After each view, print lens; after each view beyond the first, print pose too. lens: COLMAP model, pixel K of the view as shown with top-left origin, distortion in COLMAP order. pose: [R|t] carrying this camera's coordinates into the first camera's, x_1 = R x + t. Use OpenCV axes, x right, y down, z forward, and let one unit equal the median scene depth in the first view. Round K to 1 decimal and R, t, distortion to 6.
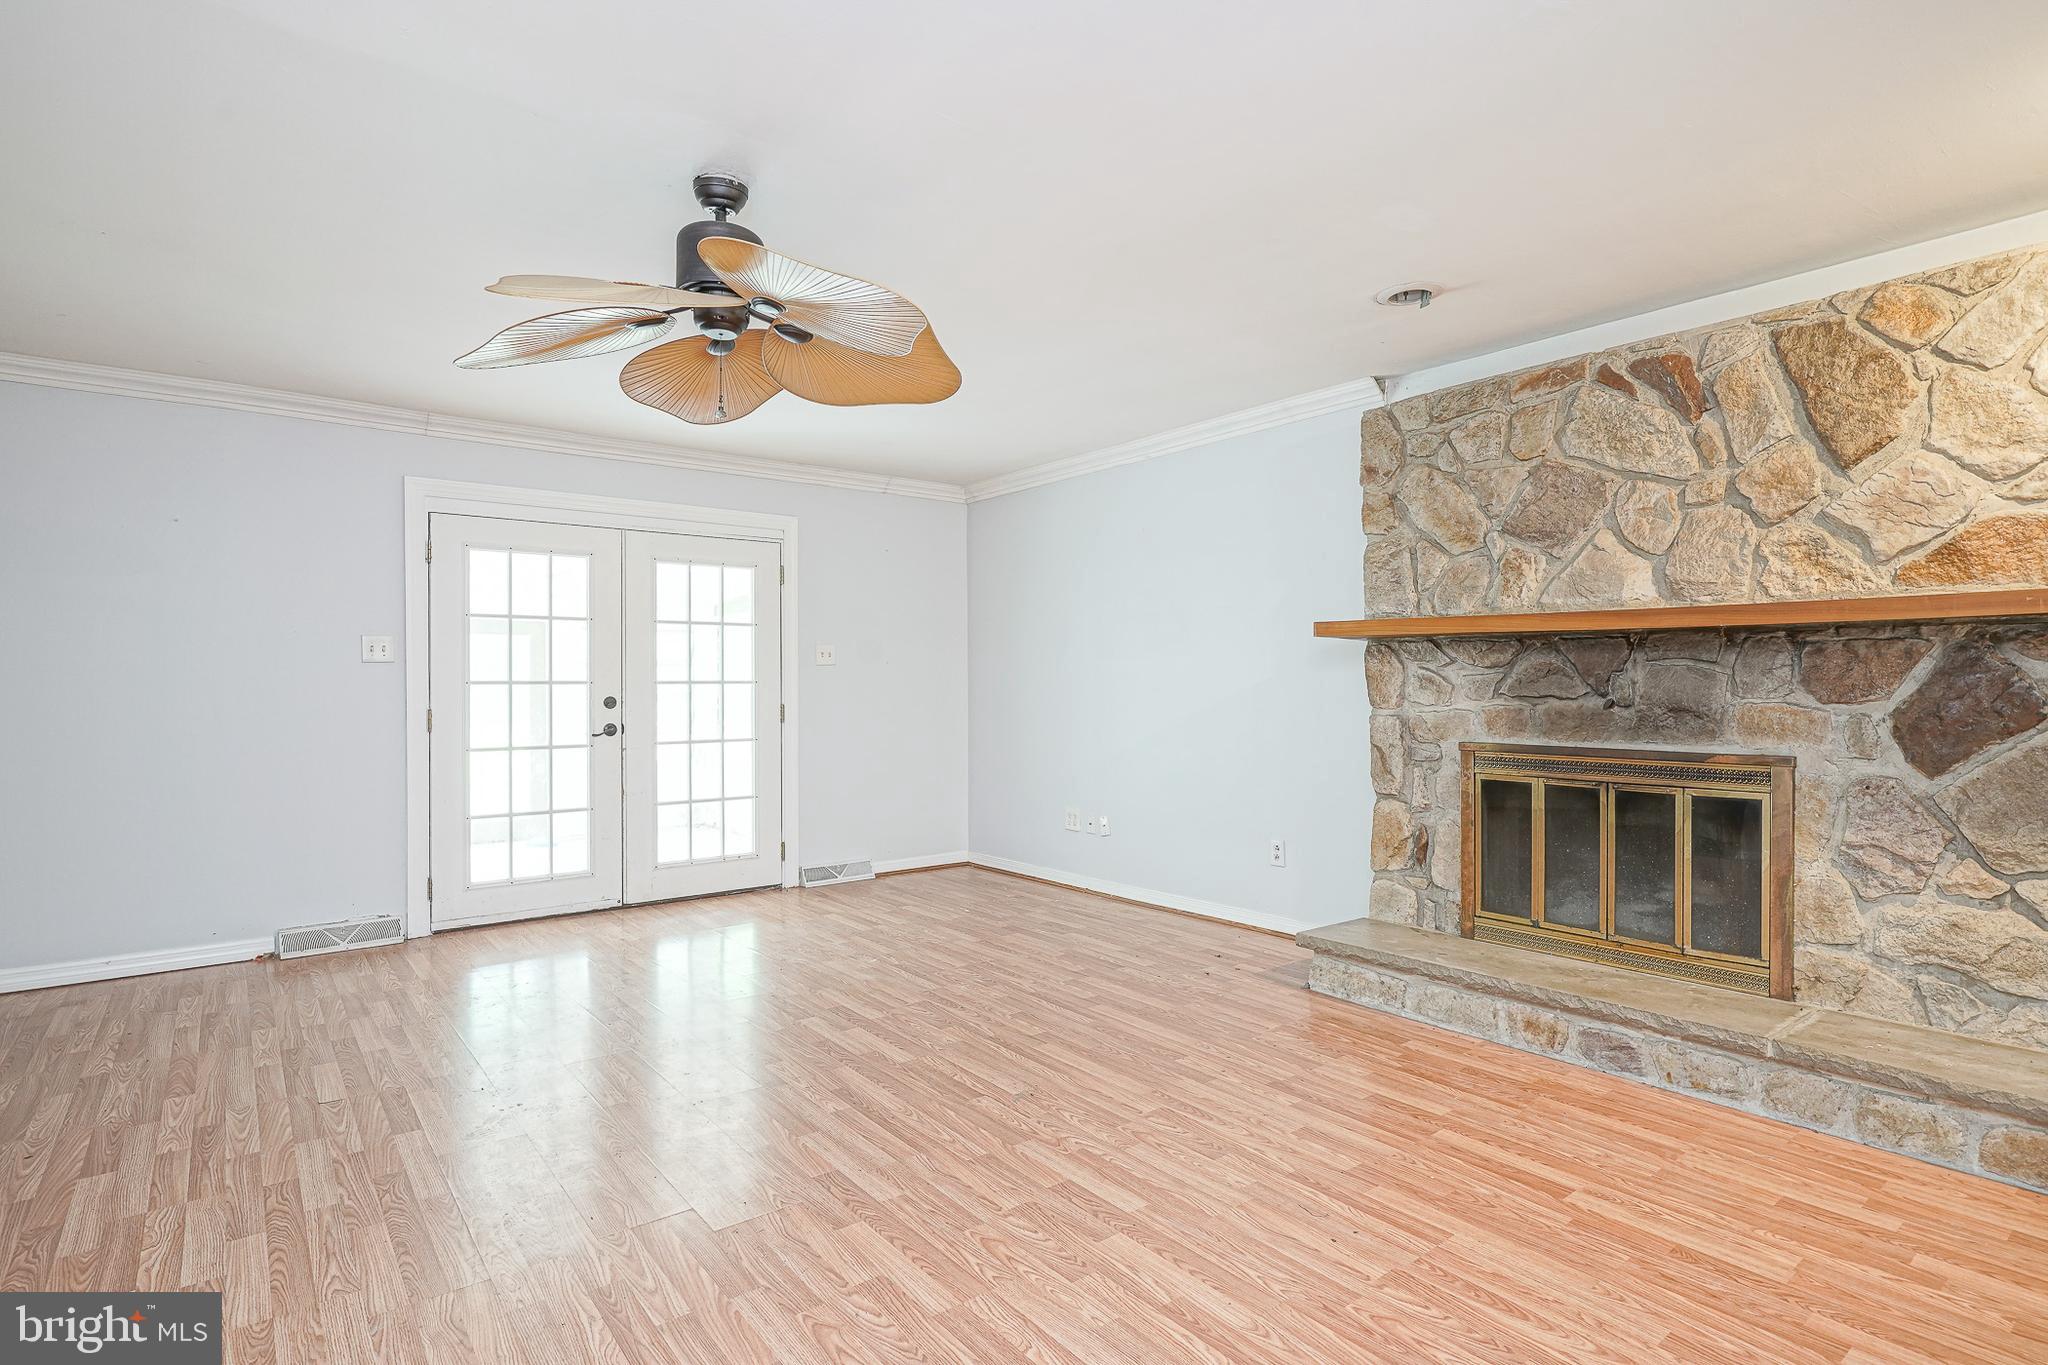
lens RADIAL K [[1021.3, 0, 1021.2], [0, 1021.3, 690.1], [0, 0, 1]] dist [-0.007999, 0.000087]
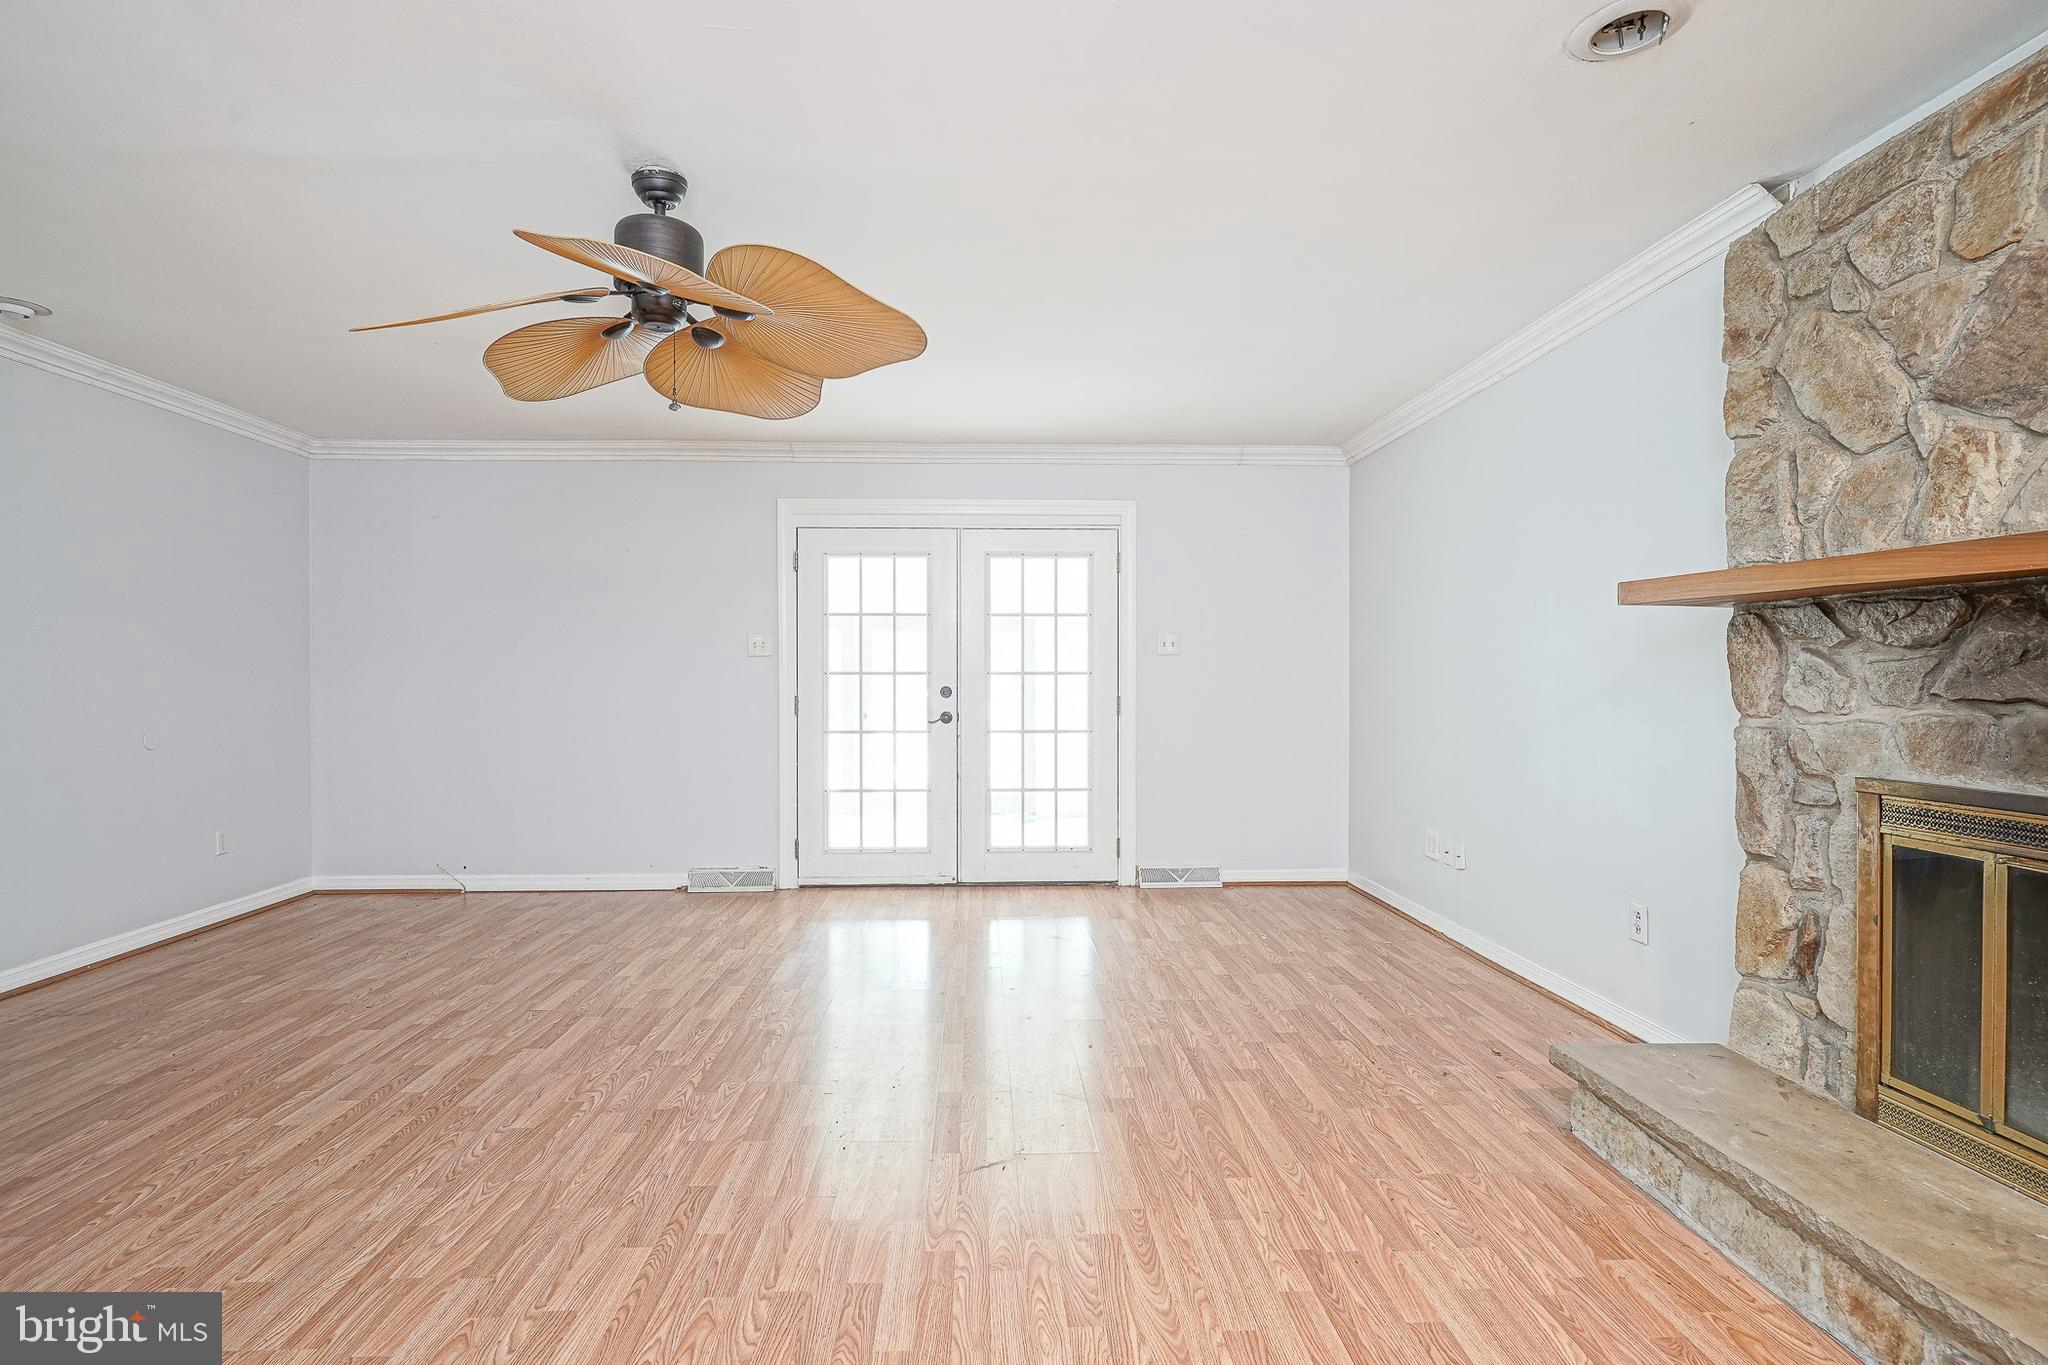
lens RADIAL K [[1003.6, 0, 1019.4], [0, 1003.6, 695.9], [0, 0, 1]] dist [-0.013388, 0.006142]
pose [[0.811046, 0.013830, -0.584818, 0.352774], [-0.005532, 0.999857, 0.015974, -0.001579], [0.584956, -0.009720, 0.811007, 0.248578]]
